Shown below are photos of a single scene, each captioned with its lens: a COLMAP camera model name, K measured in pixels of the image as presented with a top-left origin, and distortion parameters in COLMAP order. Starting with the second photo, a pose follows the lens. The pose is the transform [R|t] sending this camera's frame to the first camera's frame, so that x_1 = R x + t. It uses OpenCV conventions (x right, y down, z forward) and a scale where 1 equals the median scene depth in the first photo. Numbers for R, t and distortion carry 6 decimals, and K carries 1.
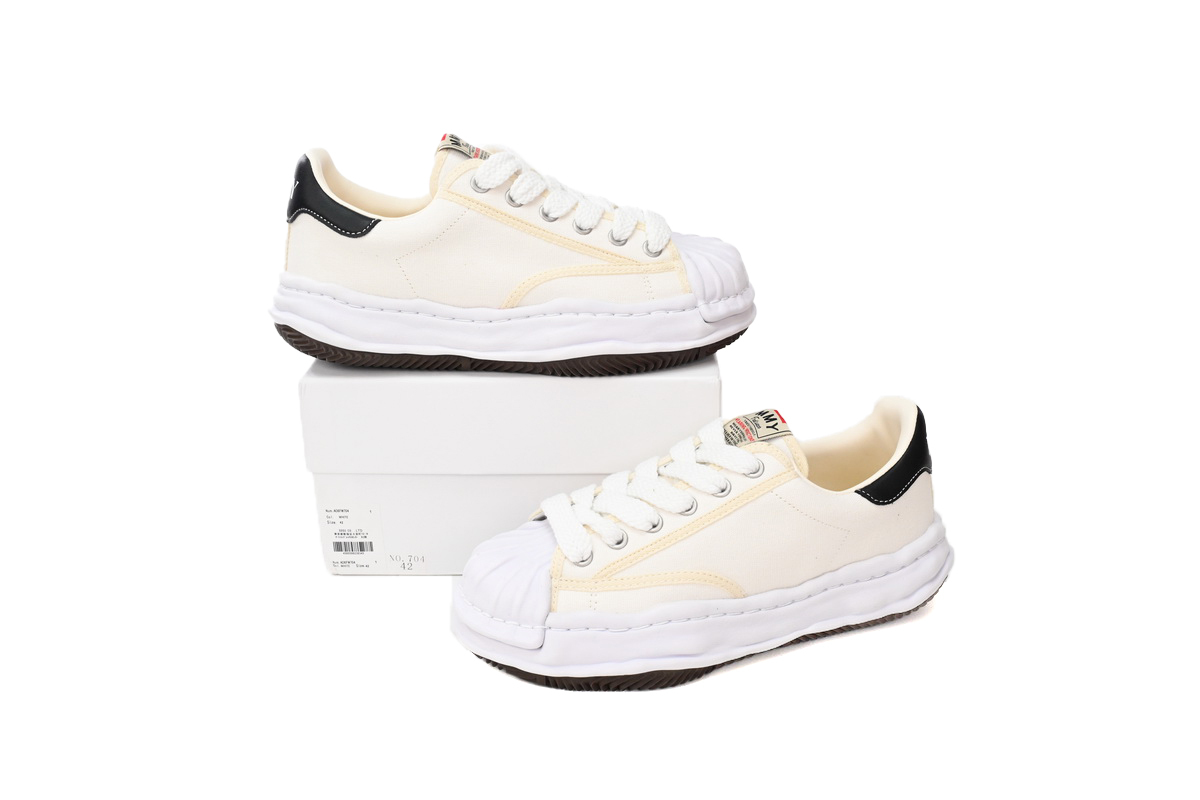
lens RADIAL K [[1167.8, 0, 594.3], [0, 1167.8, 400.7], [0, 0, 1]] dist [-0.015560, 0.000000]
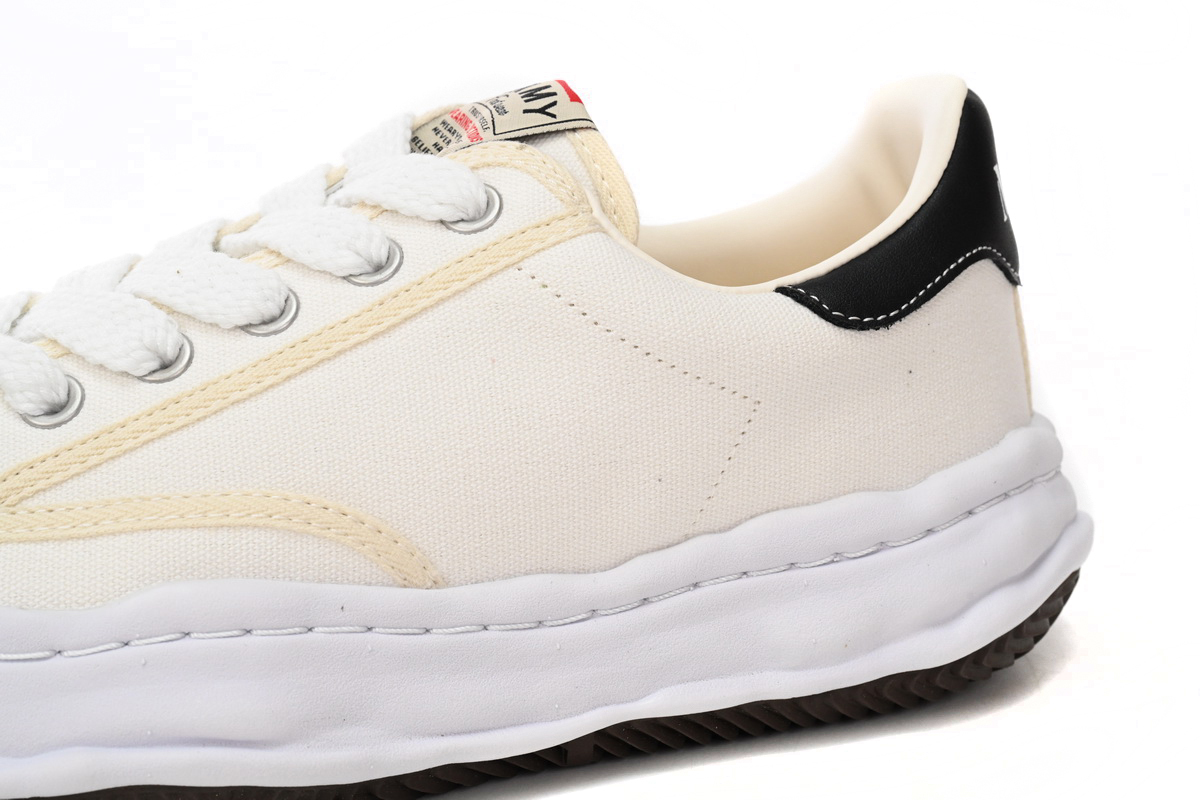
lens RADIAL K [[2255.9, 0, 598.9], [0, 2255.9, 402.2], [0, 0, 1]] dist [-0.025975, 0.000000]
pose [[0.999931, 0.009882, 0.006372, 0.169032], [-0.008939, 0.990951, -0.133929, 0.200631], [-0.007638, 0.133863, 0.990970, 0.355060]]
